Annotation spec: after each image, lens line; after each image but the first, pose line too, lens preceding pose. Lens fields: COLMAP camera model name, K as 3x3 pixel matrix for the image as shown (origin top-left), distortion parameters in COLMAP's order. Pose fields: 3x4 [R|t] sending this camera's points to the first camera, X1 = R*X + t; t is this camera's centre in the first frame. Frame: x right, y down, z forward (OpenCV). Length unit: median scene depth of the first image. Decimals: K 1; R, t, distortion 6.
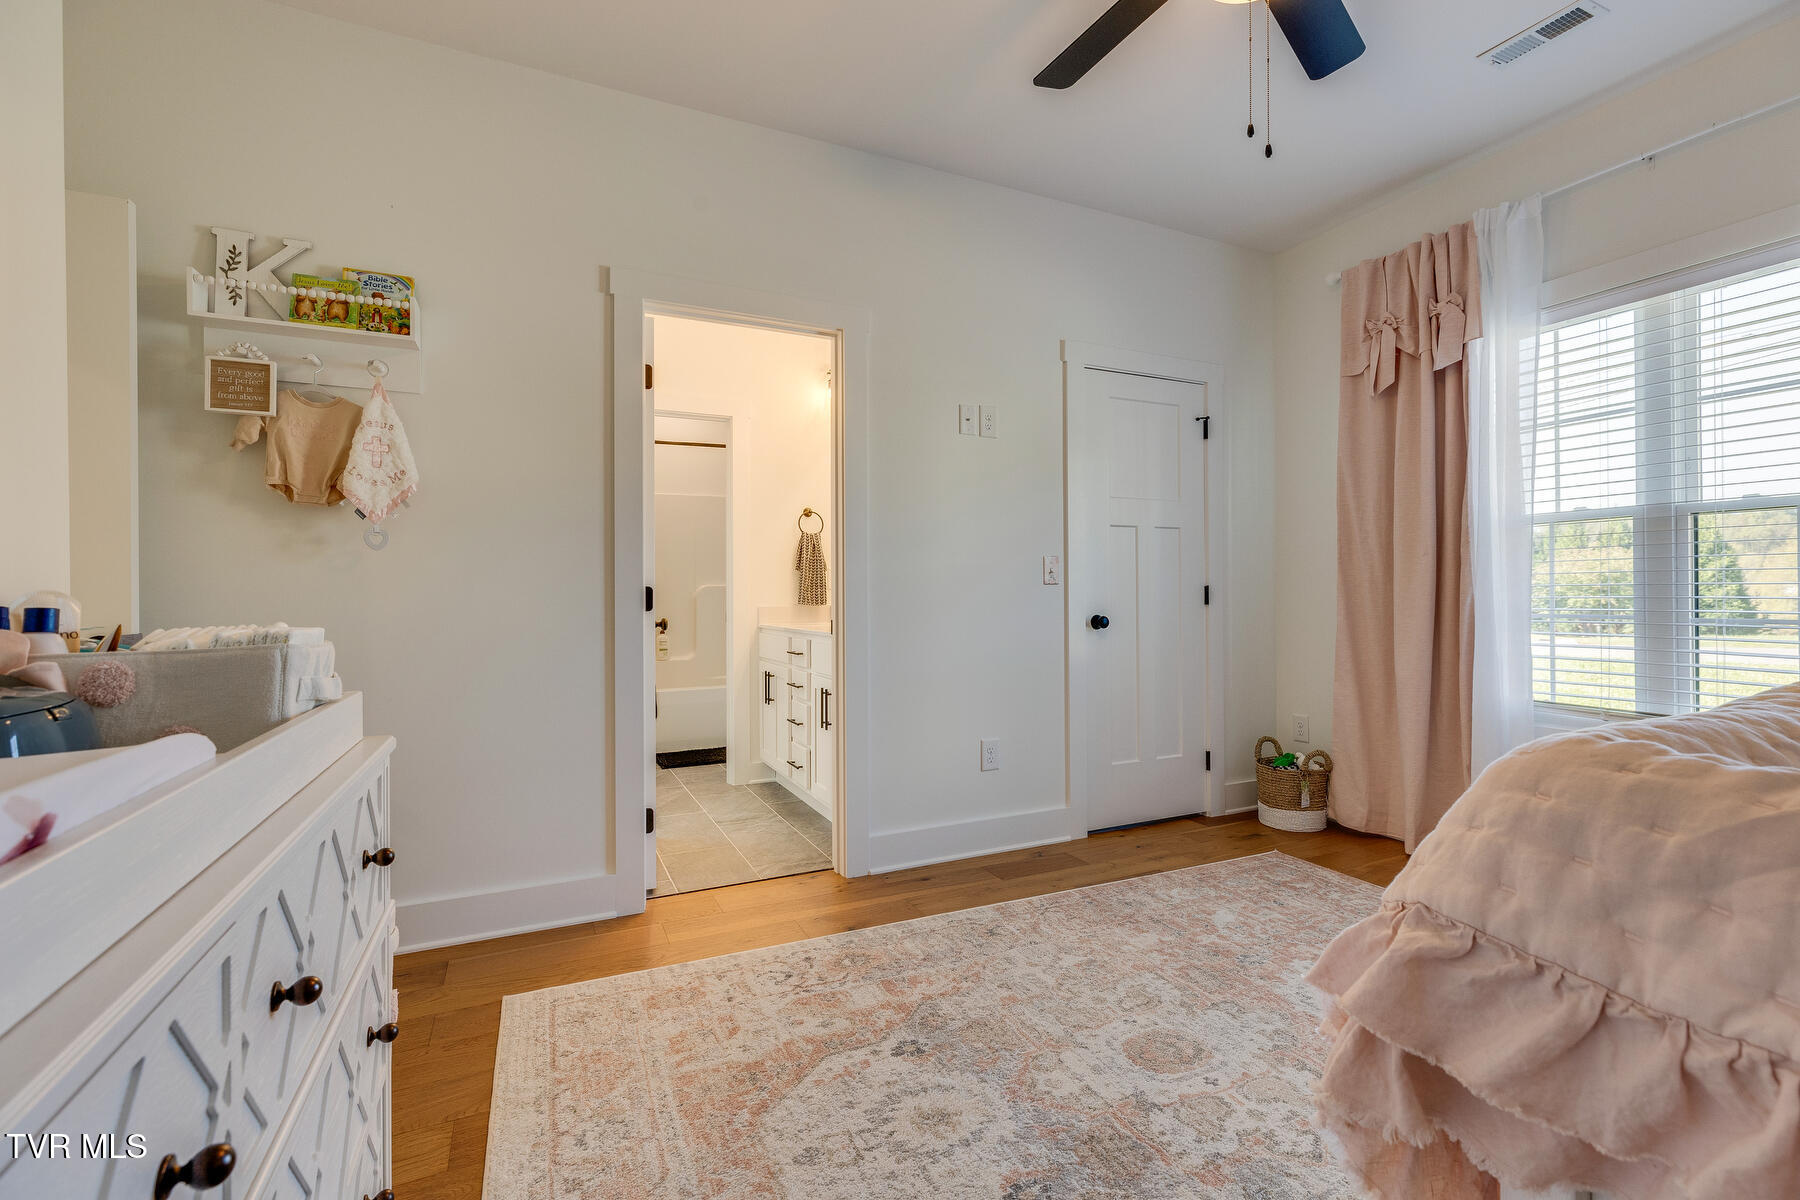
lens RADIAL K [[808.8, 0, 910.3], [0, 808.8, 600.2], [0, 0, 1]] dist [0.006158, -0.000878]
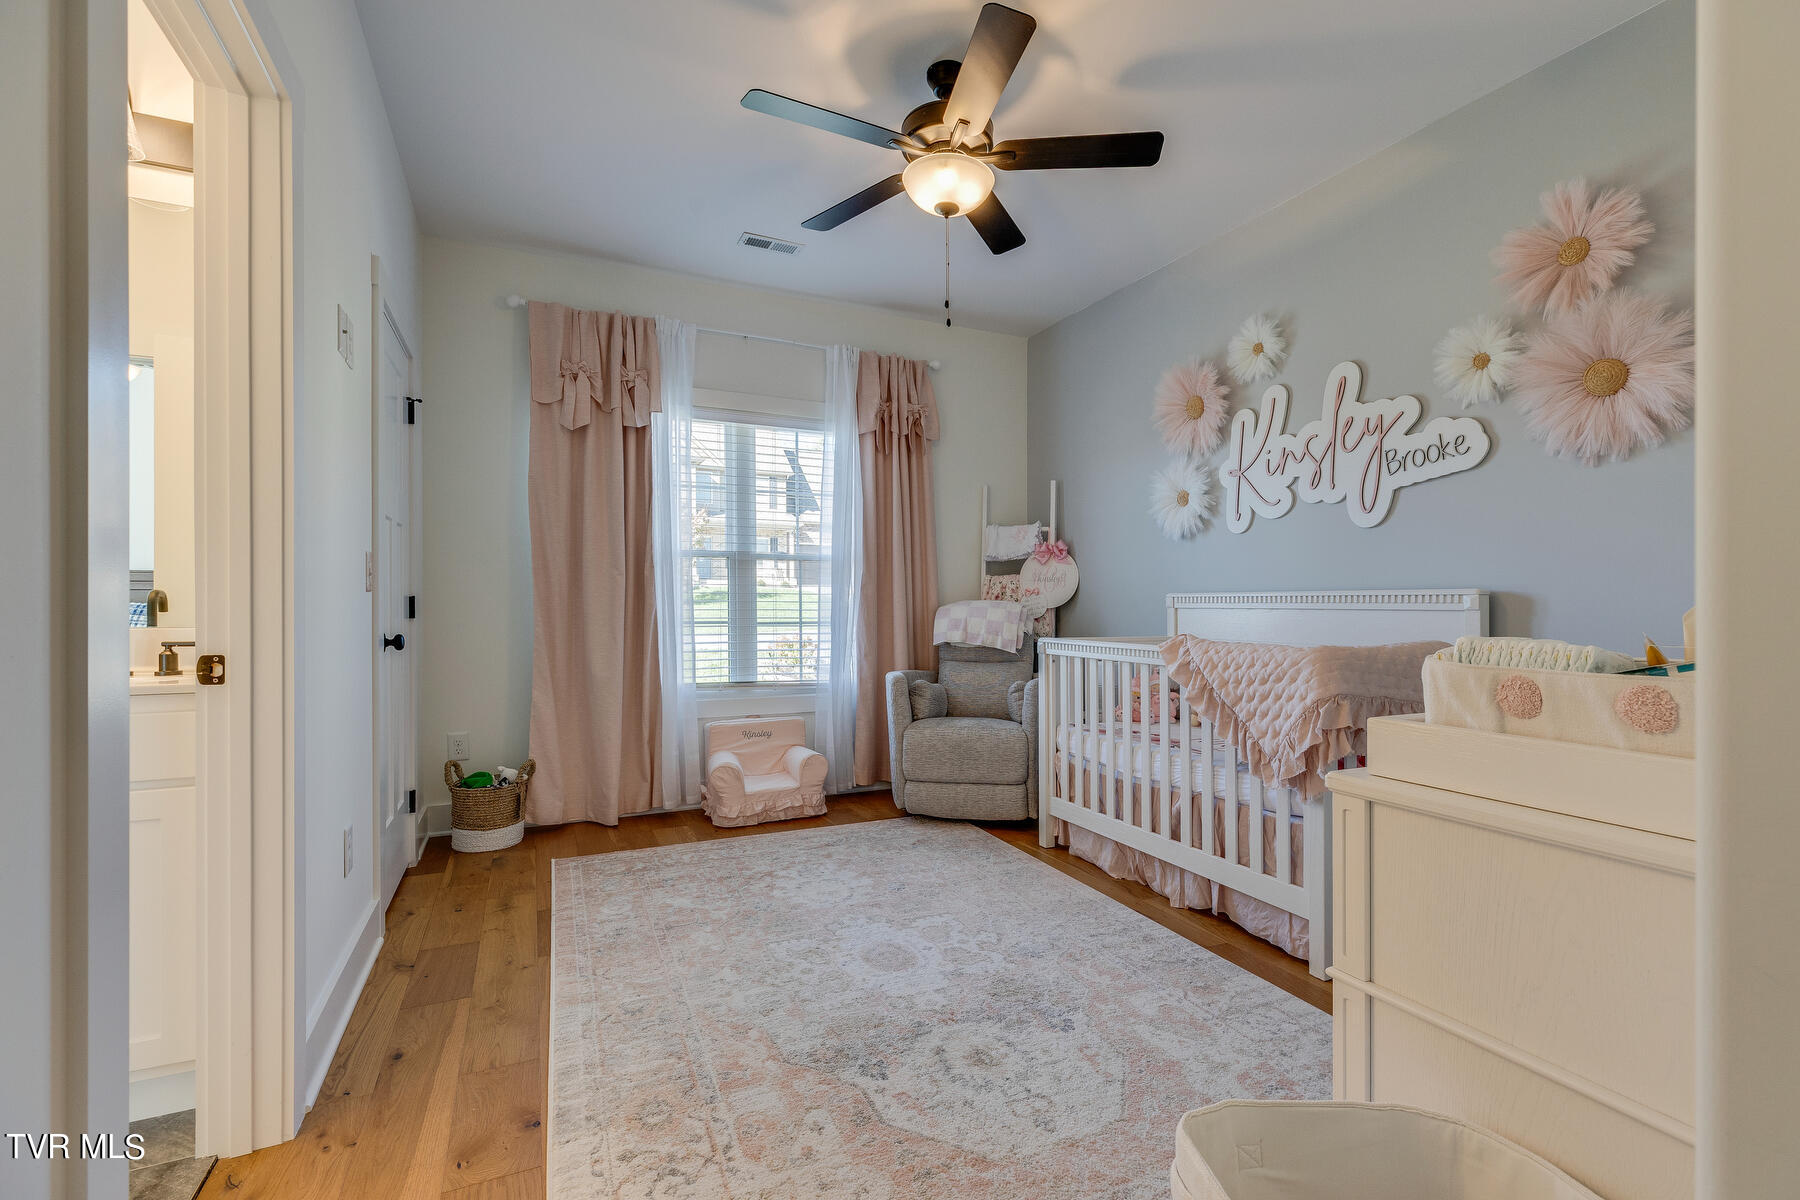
lens RADIAL K [[808.8, 0, 913.5], [0, 808.8, 605.7], [0, 0, 1]] dist [0.006158, -0.000878]
pose [[0.001460, 0.005489, 0.999984, -0.750160], [0.006071, 0.999966, -0.005498, -0.000518], [-0.999981, 0.006079, 0.001427, 0.724517]]
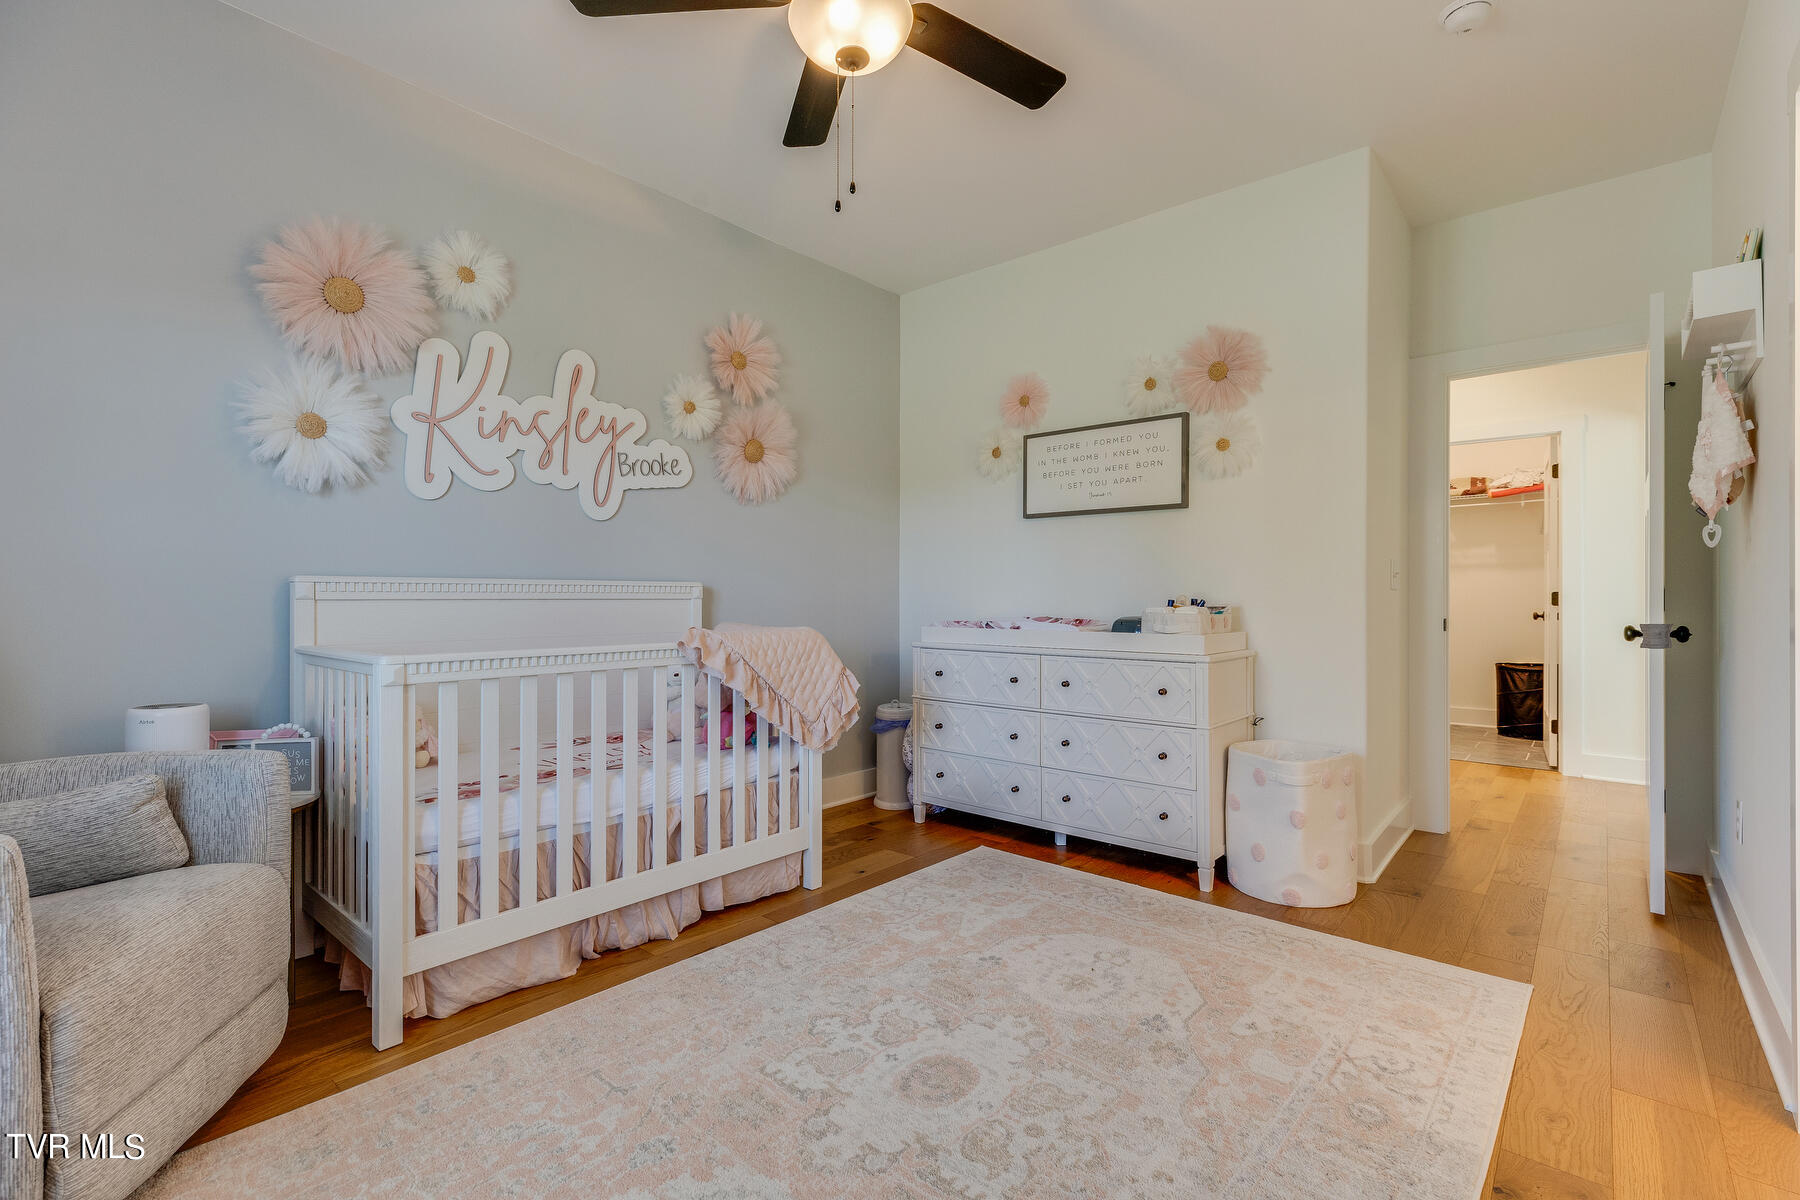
lens RADIAL K [[808.8, 0, 908.6], [0, 808.8, 588.8], [0, 0, 1]] dist [0.006158, -0.000878]
pose [[-0.914079, 0.002806, -0.405527, 0.553900], [0.001655, 0.999994, 0.003189, -0.016664], [0.405534, 0.002244, -0.914077, 1.406202]]
